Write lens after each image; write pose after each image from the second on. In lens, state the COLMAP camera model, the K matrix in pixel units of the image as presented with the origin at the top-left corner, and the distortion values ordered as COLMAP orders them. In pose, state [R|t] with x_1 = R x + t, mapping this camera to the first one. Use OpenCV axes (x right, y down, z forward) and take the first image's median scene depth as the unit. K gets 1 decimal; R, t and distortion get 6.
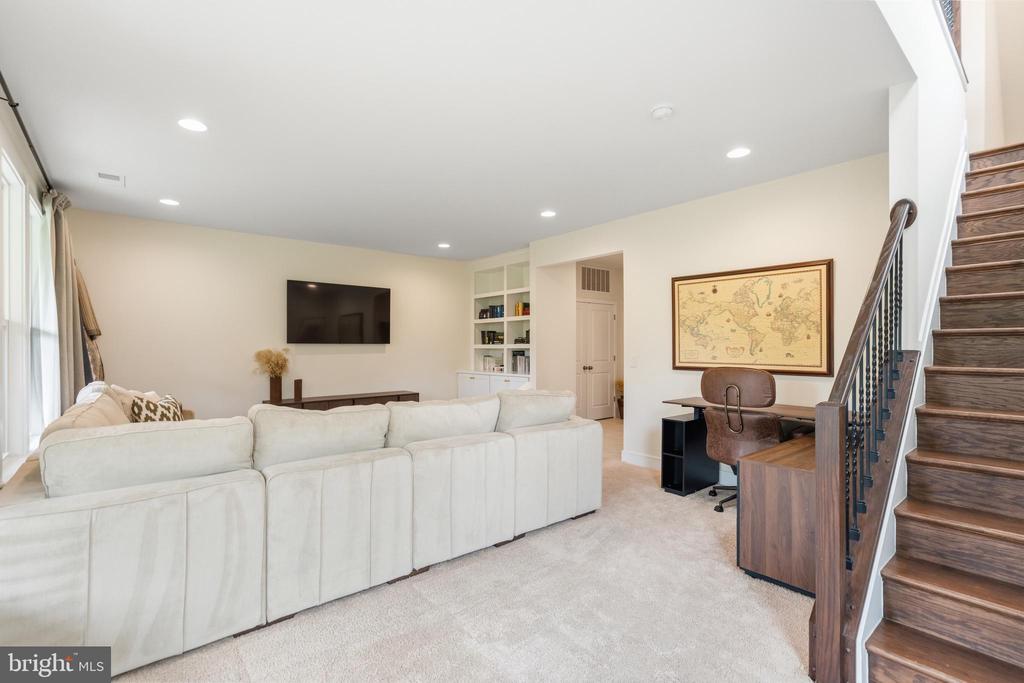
lens RADIAL K [[469.5, 0, 512.5], [0, 469.5, 346.5], [0, 0, 1]] dist [0.005755, 0.001278]
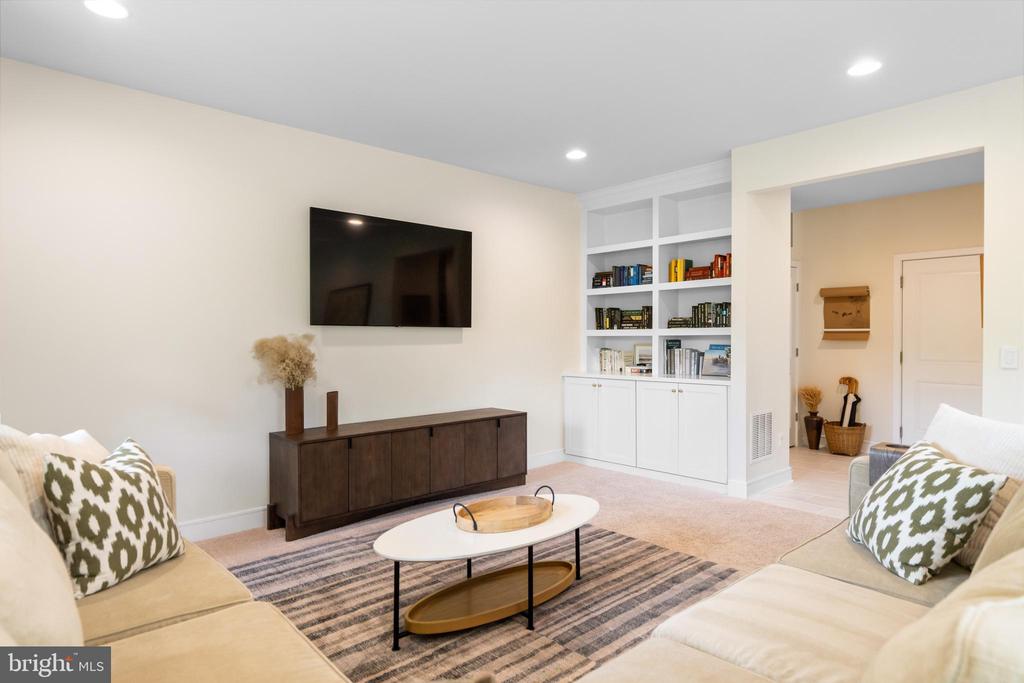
lens RADIAL K [[589.3, 0, 512.3], [0, 589.3, 336.7], [0, 0, 1]] dist [0.019762, 0.000938]
pose [[0.999060, -0.000709, 0.043346, -0.242017], [0.000770, 0.999999, -0.001395, 0.006501], [-0.043345, 0.001427, 0.999059, 0.269538]]
